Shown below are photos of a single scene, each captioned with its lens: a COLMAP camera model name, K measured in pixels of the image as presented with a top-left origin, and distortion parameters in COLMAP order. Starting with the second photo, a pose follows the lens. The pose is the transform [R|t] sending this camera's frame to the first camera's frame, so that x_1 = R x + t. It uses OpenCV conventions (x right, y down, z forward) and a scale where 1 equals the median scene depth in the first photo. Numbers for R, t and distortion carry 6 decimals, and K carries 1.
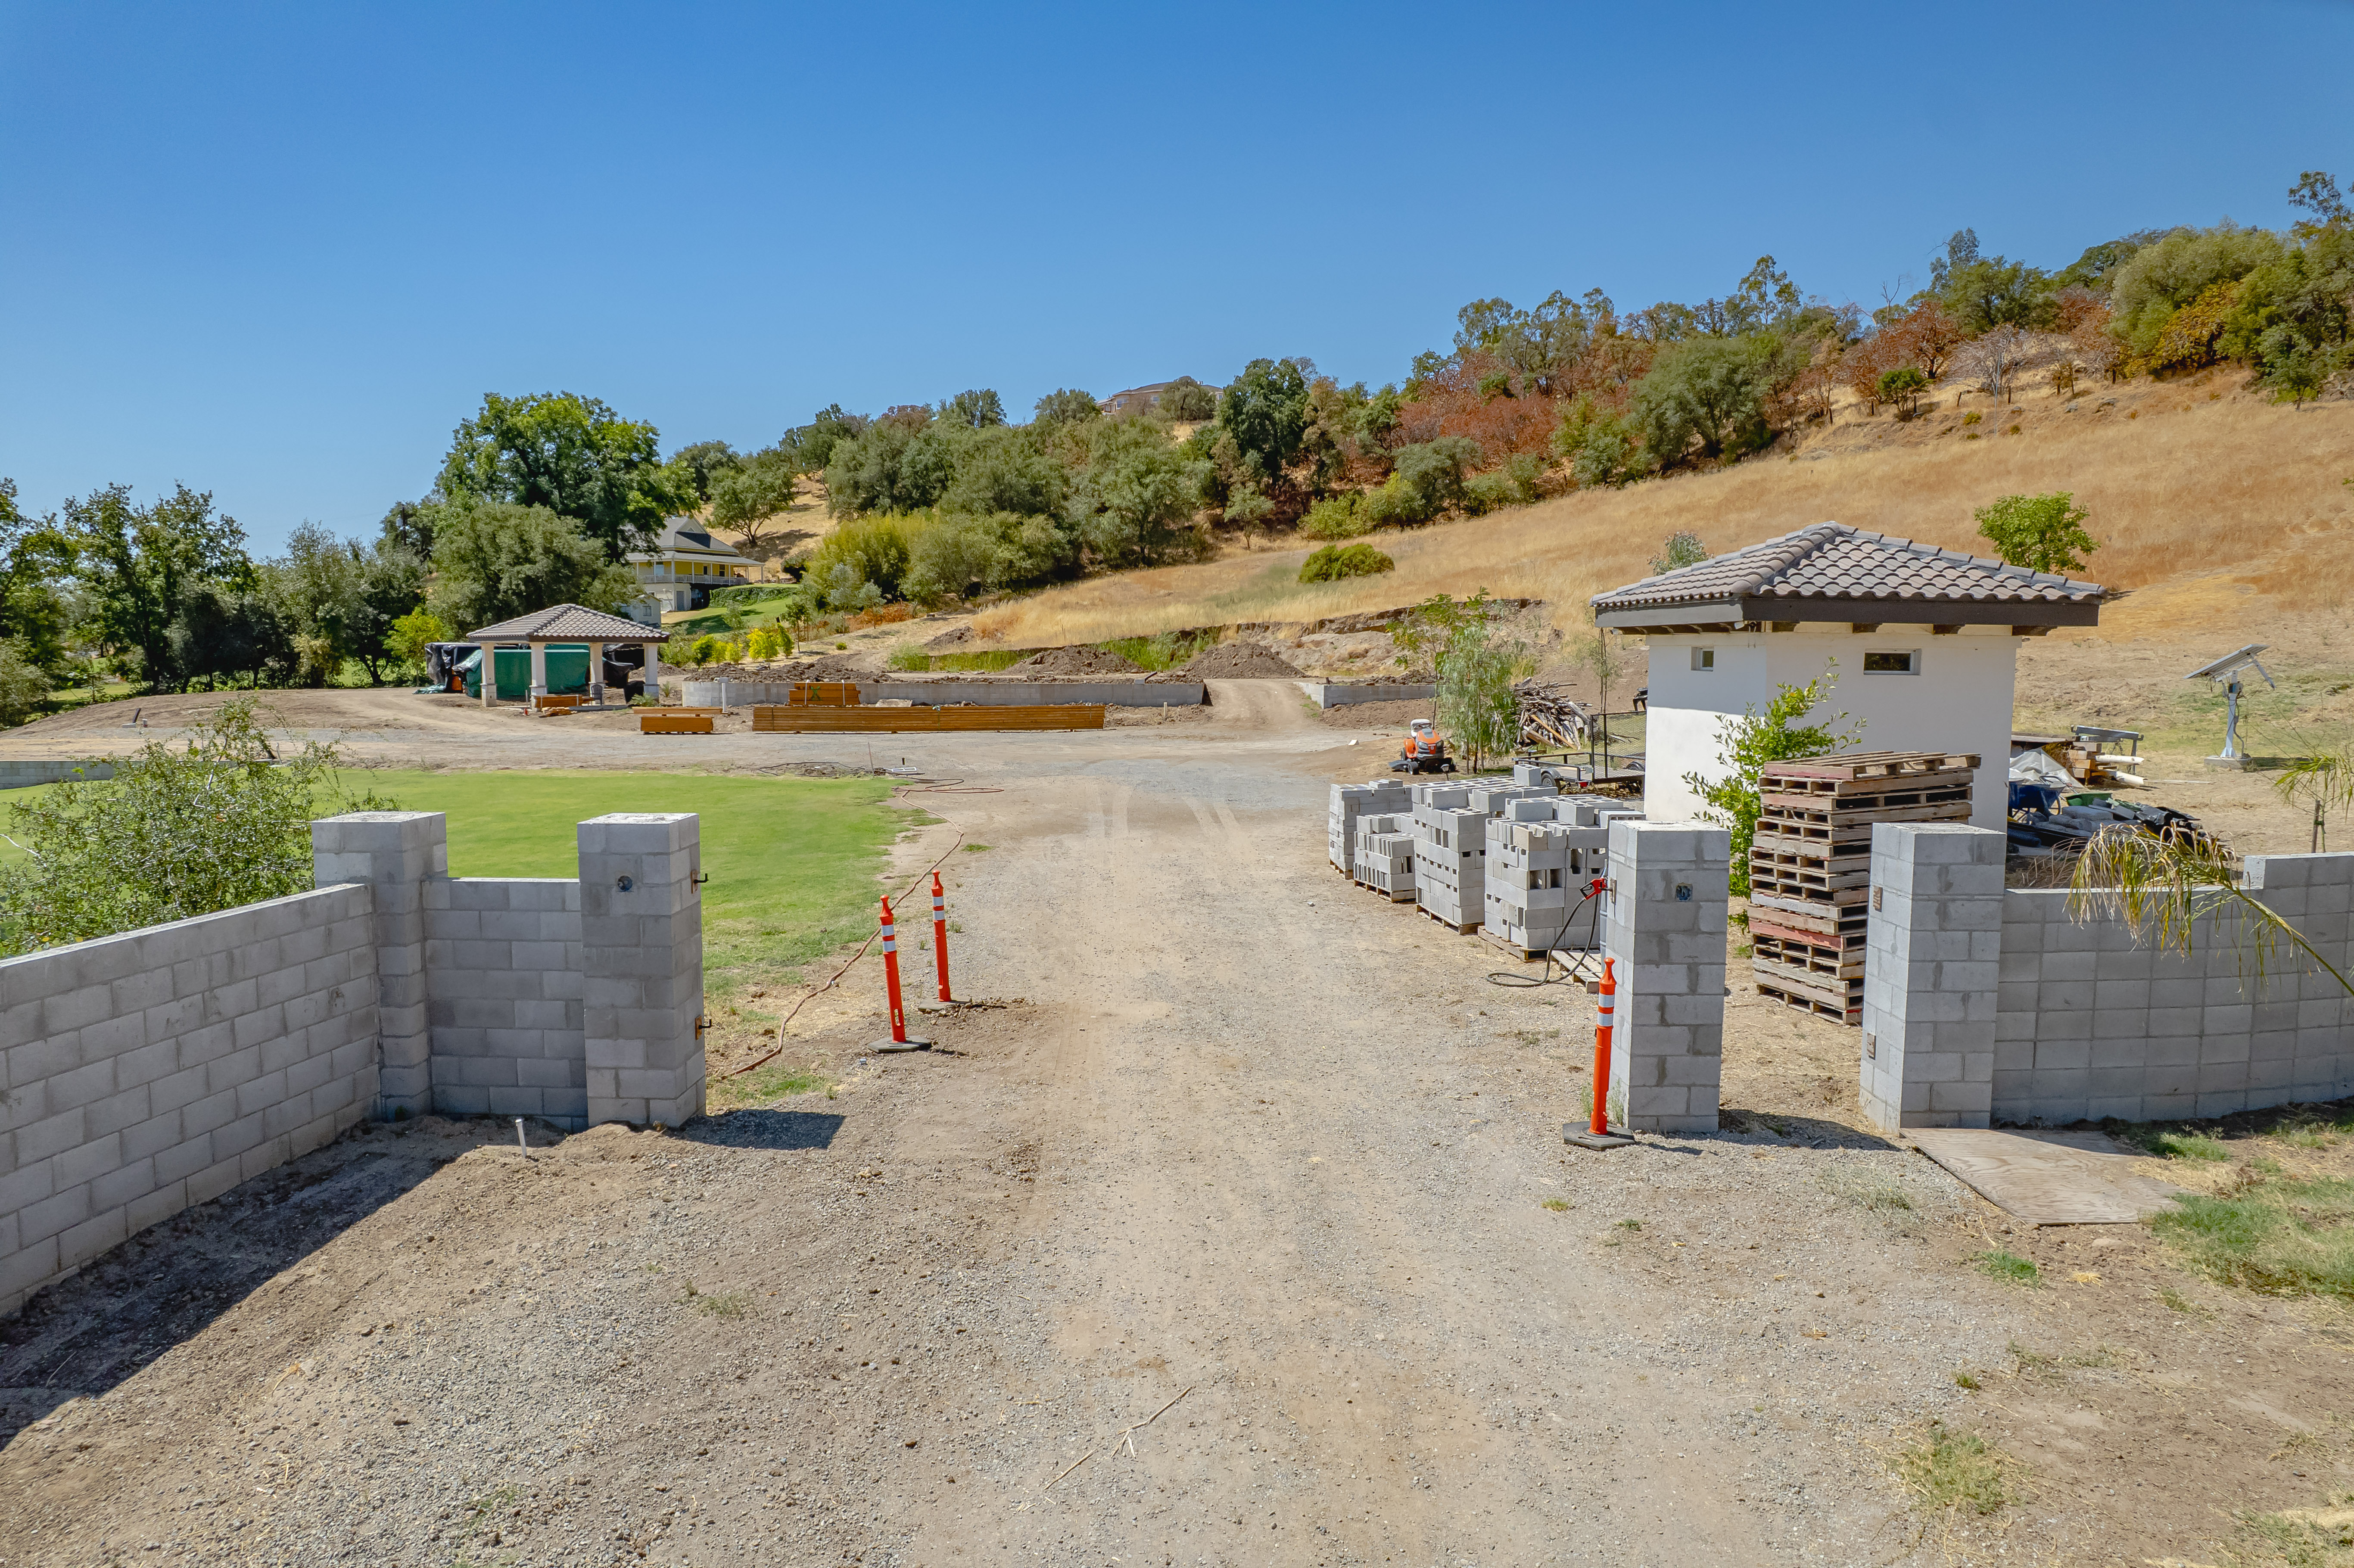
lens RADIAL K [[1505.9, 0, 1159.2], [0, 1505.9, 799.0], [0, 0, 1]] dist [-0.081432, 0.081043]
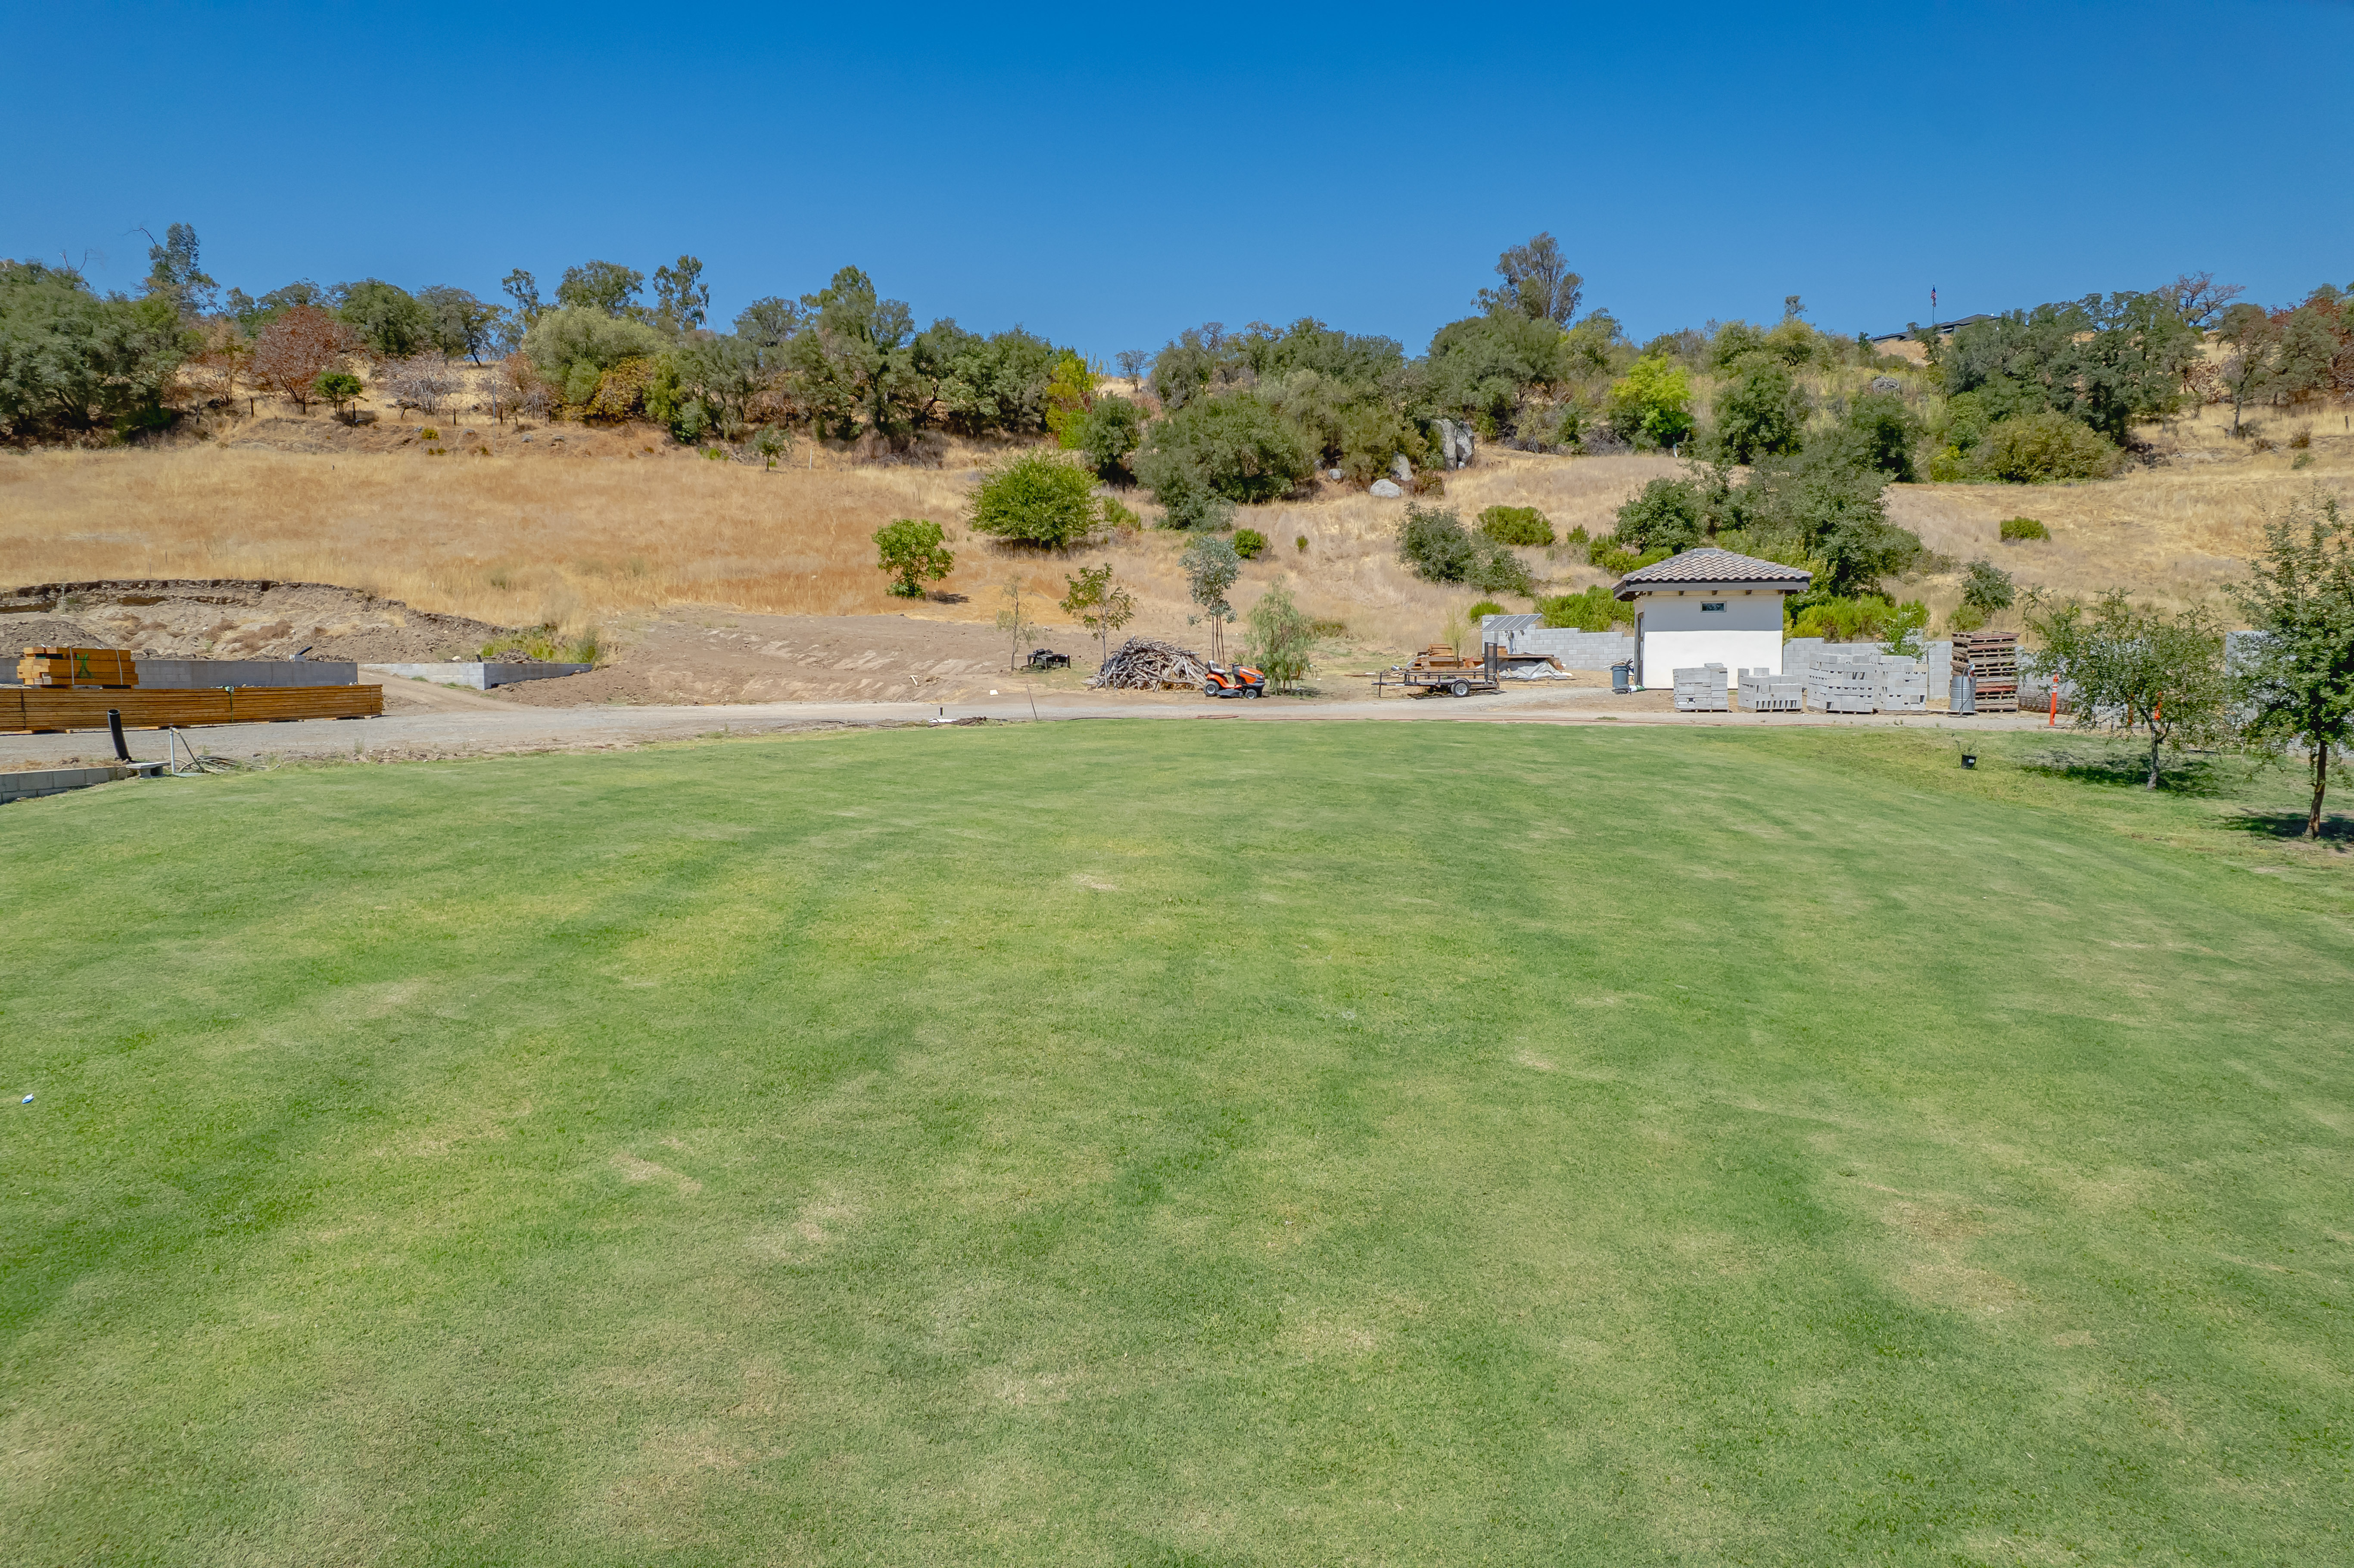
lens RADIAL K [[1513.8, 0, 1164.1], [0, 1513.8, 802.2], [0, 0, 1]] dist [-0.096815, 0.090250]
pose [[0.270512, -0.085159, 0.958943, -0.288315], [0.100175, 0.993163, 0.059939, -0.003194], [-0.957491, 0.079847, 0.277193, 0.176842]]
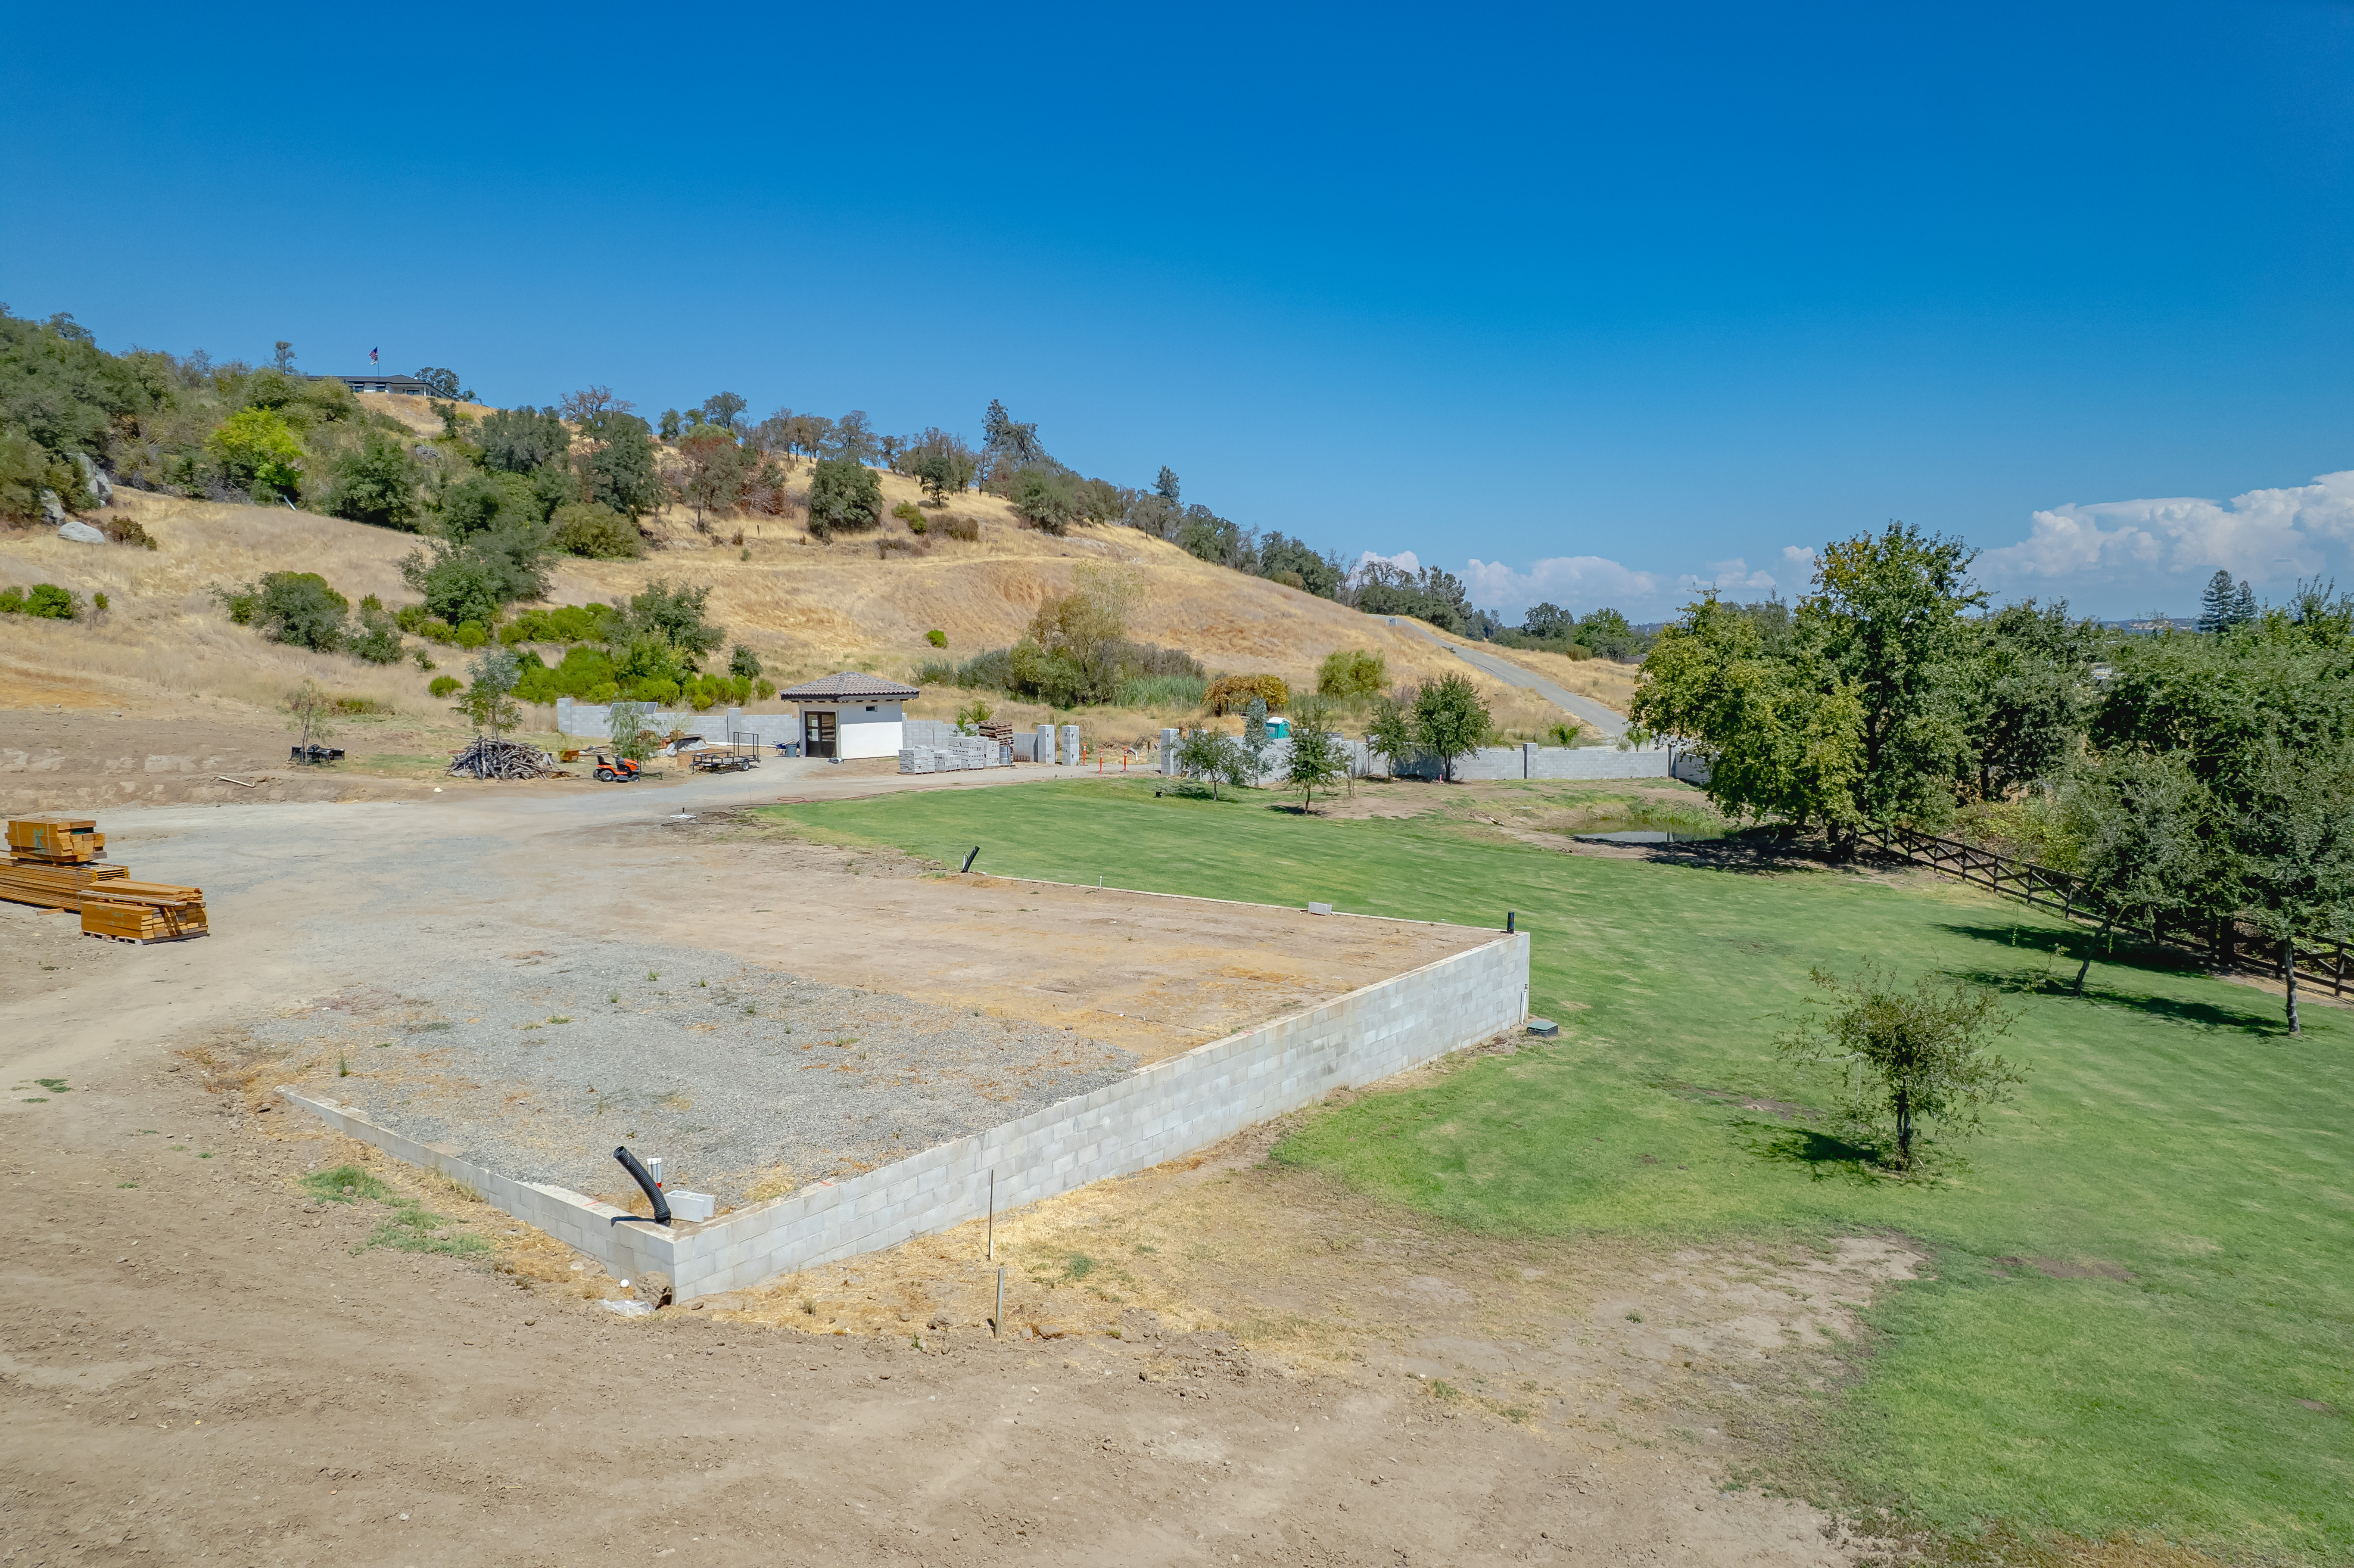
lens RADIAL K [[1505.9, 0, 1159.2], [0, 1505.9, 799.0], [0, 0, 1]] dist [-0.081432, 0.081043]
pose [[-0.731984, -0.059978, 0.678677, -0.389387], [0.069193, 0.984423, 0.161625, -0.062250], [-0.677799, 0.165267, -0.716432, 0.472962]]
